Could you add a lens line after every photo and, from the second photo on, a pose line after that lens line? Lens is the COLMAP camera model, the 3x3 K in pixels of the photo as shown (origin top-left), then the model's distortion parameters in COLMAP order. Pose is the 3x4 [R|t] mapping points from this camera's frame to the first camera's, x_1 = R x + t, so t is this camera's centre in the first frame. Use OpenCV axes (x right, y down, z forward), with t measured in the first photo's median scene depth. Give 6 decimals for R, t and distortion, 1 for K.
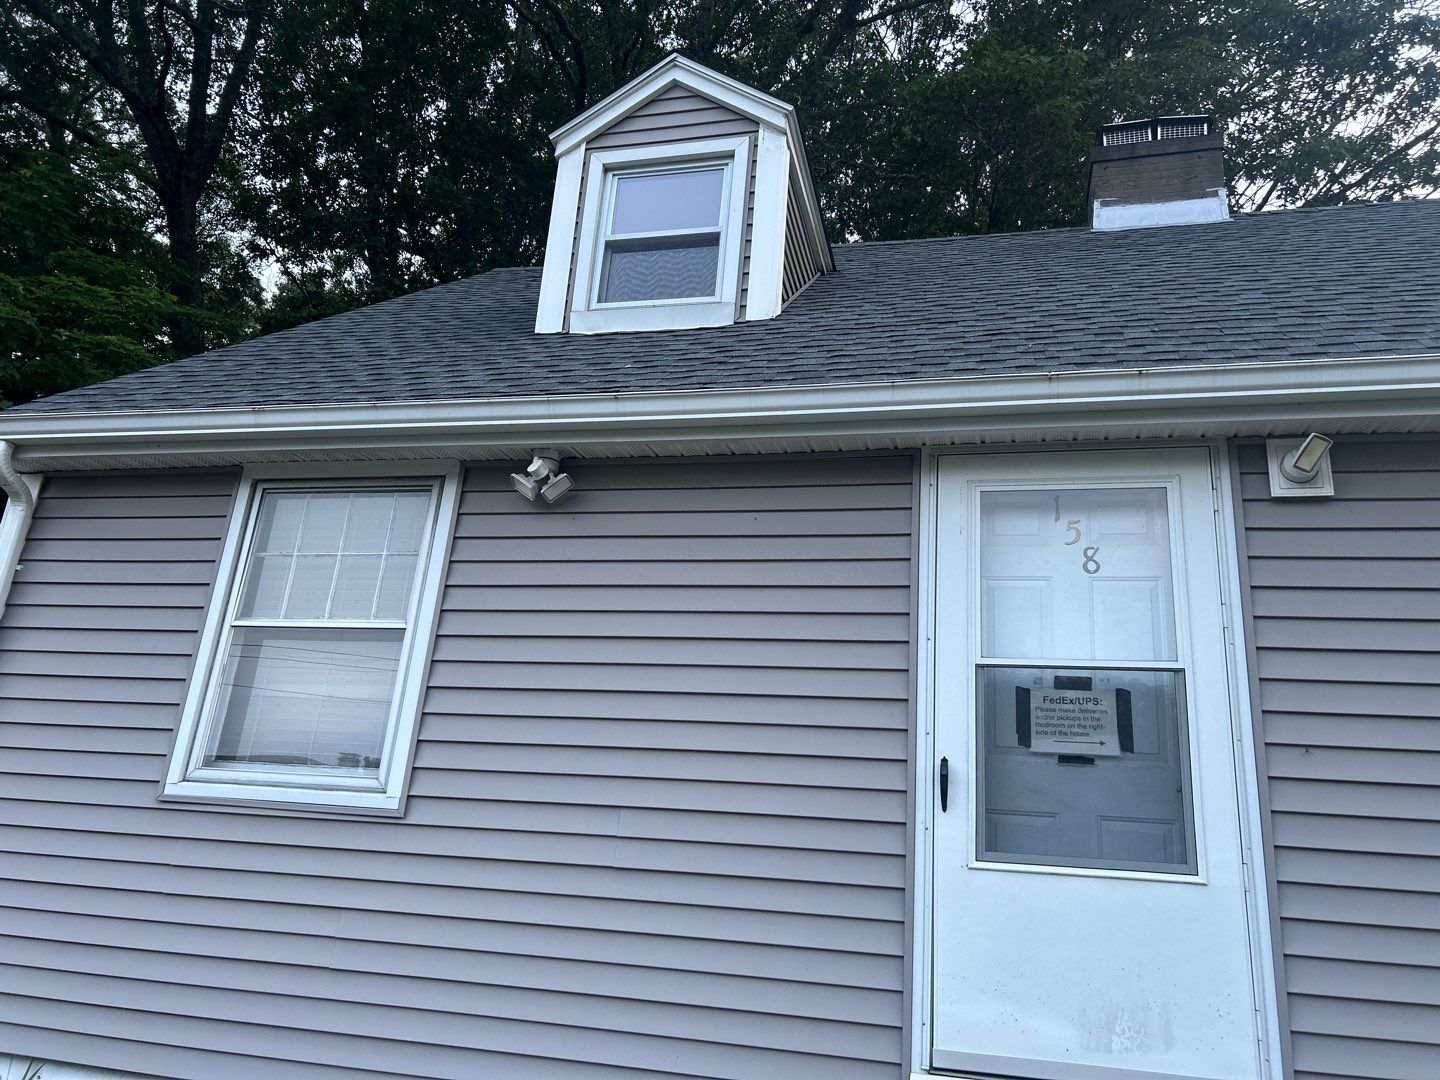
lens RADIAL K [[1090.8, 0, 721.7], [0, 1090.8, 539.0], [0, 0, 1]] dist [0.046790, -0.046789]
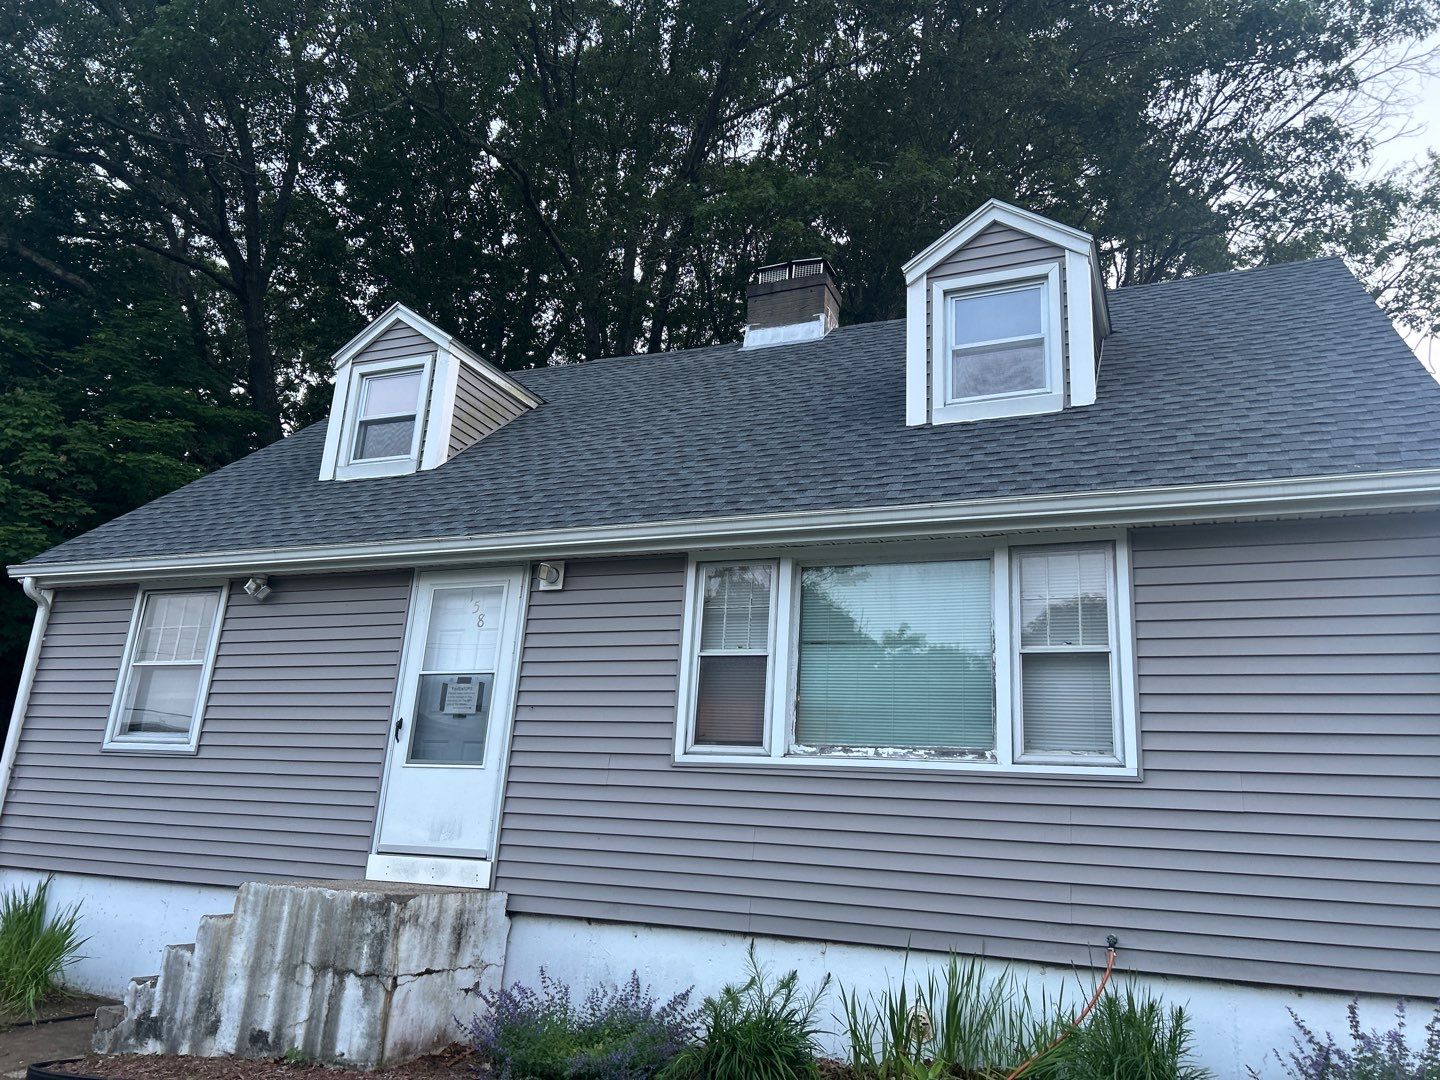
lens RADIAL K [[1090.8, 0, 719.5], [0, 1090.8, 538.0], [0, 0, 1]] dist [0.046790, -0.046789]
pose [[0.986867, -0.062809, -0.148825, 1.026380], [0.068938, 0.996957, 0.036385, -0.169436], [0.146086, -0.046167, 0.988194, -0.916679]]
